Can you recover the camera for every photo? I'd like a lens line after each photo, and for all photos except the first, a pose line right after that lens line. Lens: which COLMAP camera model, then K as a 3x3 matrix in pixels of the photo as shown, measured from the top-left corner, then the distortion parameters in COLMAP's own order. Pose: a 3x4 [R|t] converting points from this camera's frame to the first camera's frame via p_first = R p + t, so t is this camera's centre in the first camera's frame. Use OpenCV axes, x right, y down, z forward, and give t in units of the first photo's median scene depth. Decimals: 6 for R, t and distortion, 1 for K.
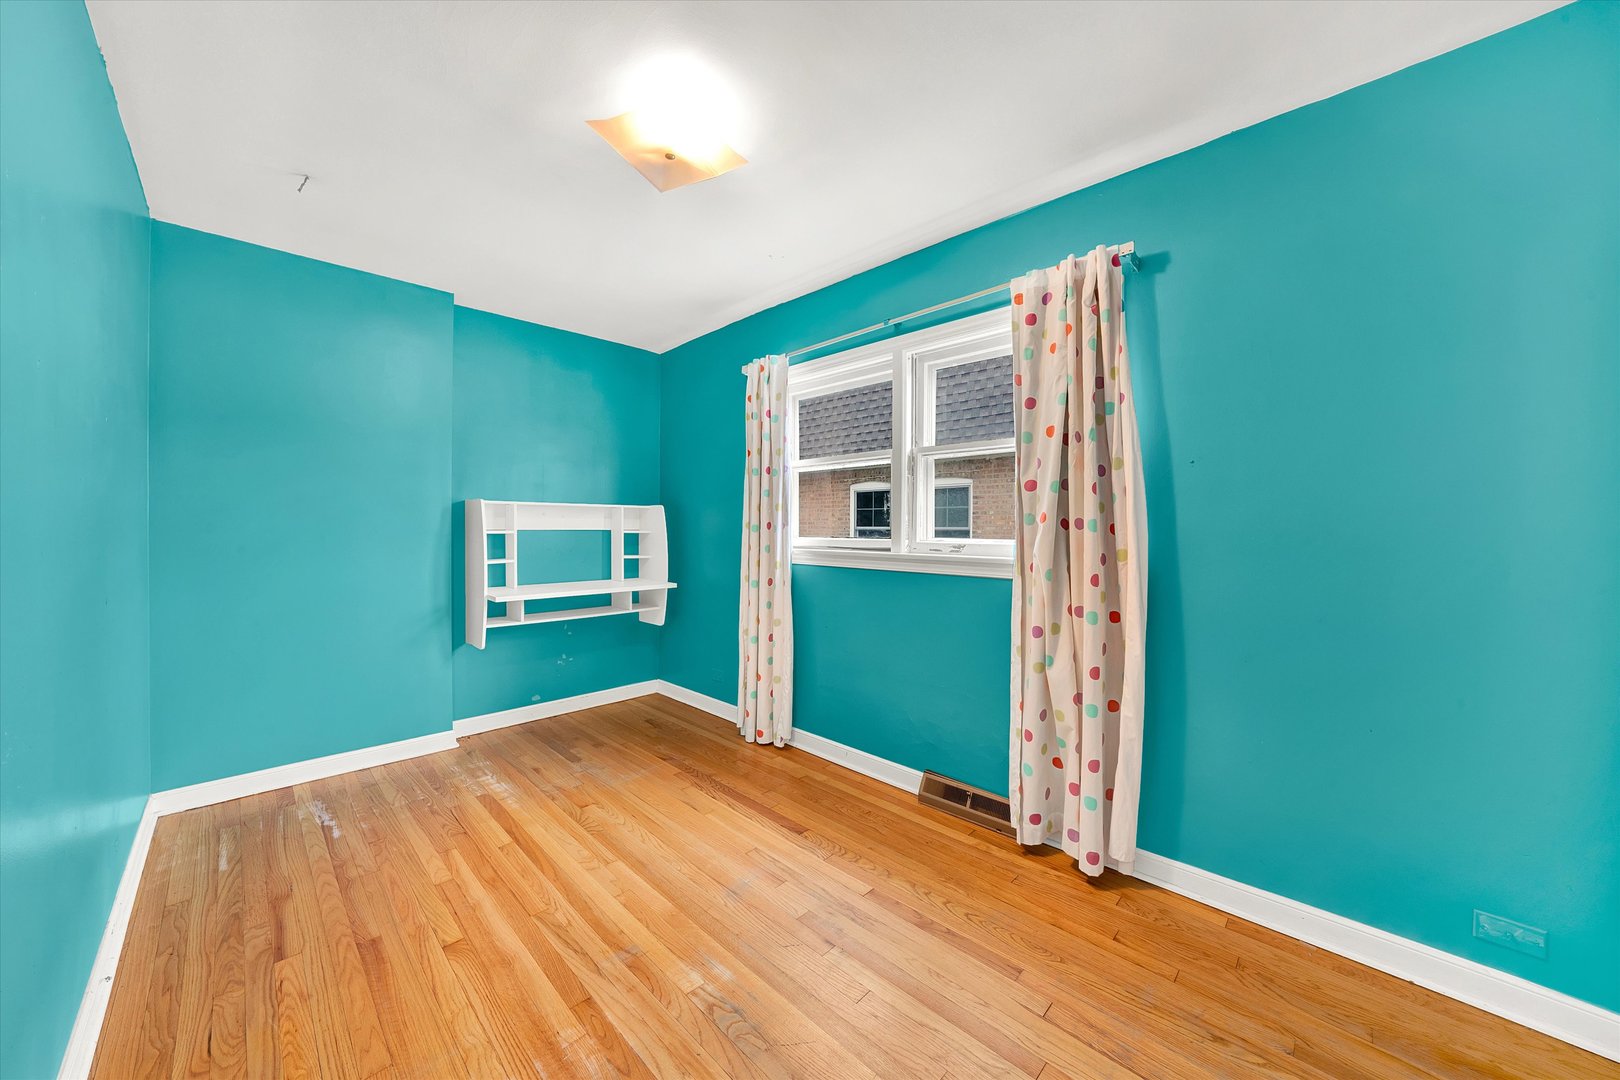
lens RADIAL K [[576.6, 0, 803.7], [0, 576.6, 532.4], [0, 0, 1]] dist [-0.023047, 0.002970]
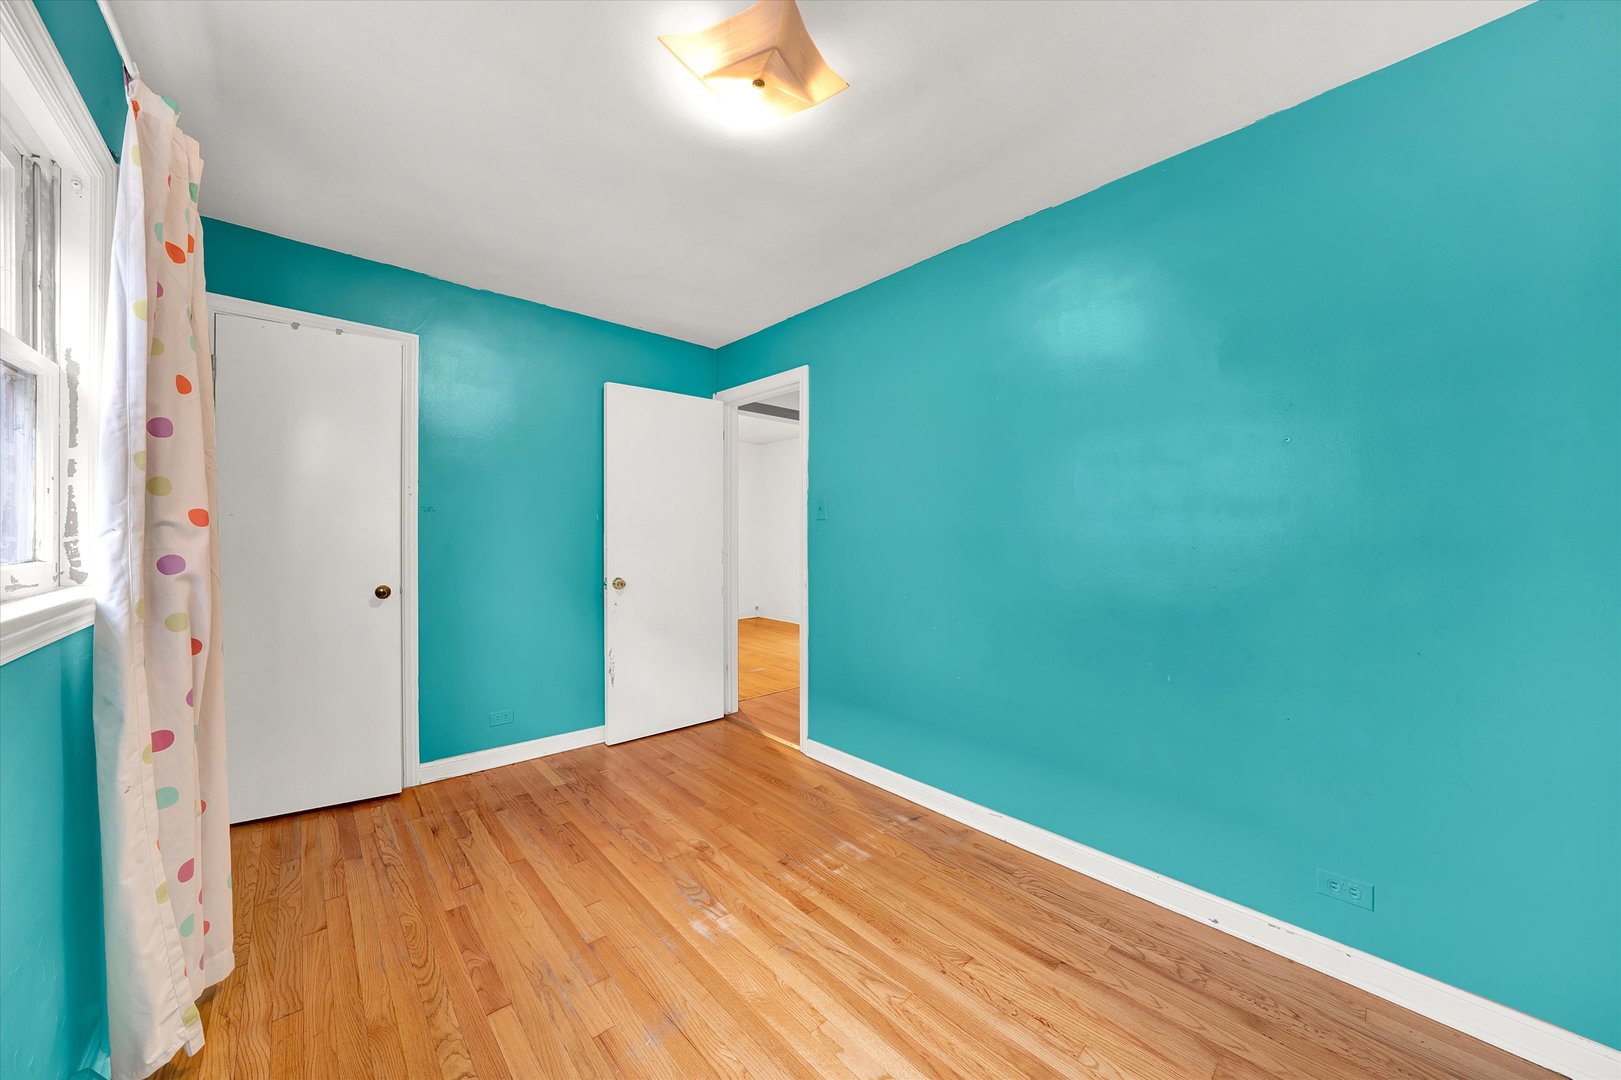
lens RADIAL K [[577.0, 0, 810.8], [0, 577.0, 534.1], [0, 0, 1]] dist [-0.023047, 0.002970]
pose [[-0.999298, -0.015043, 0.034297, -0.282826], [-0.014537, 0.999782, 0.014956, -0.025871], [-0.034514, 0.014447, -0.999300, 1.531529]]
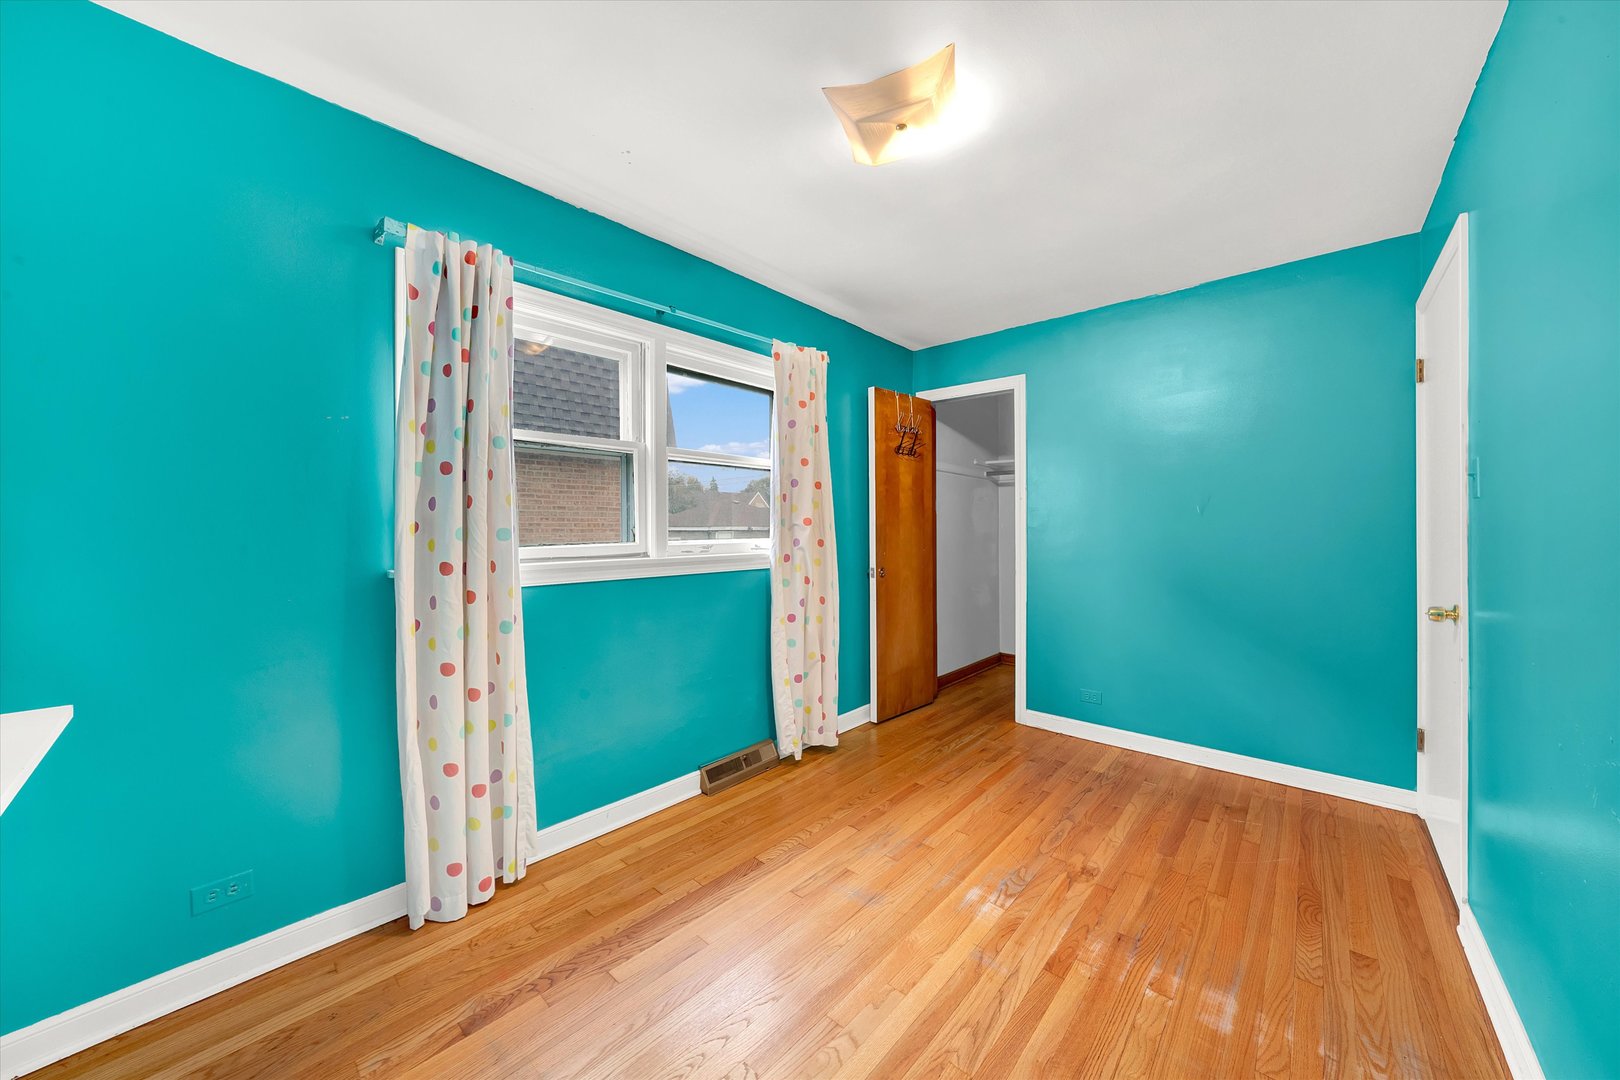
lens RADIAL K [[576.6, 0, 798.5], [0, 576.6, 531.5], [0, 0, 1]] dist [-0.023047, 0.002970]
pose [[-0.039206, -0.012075, 0.999158, -0.967951], [0.013205, 0.999833, 0.012601, -0.019096], [-0.999144, 0.013688, -0.039040, 1.018780]]
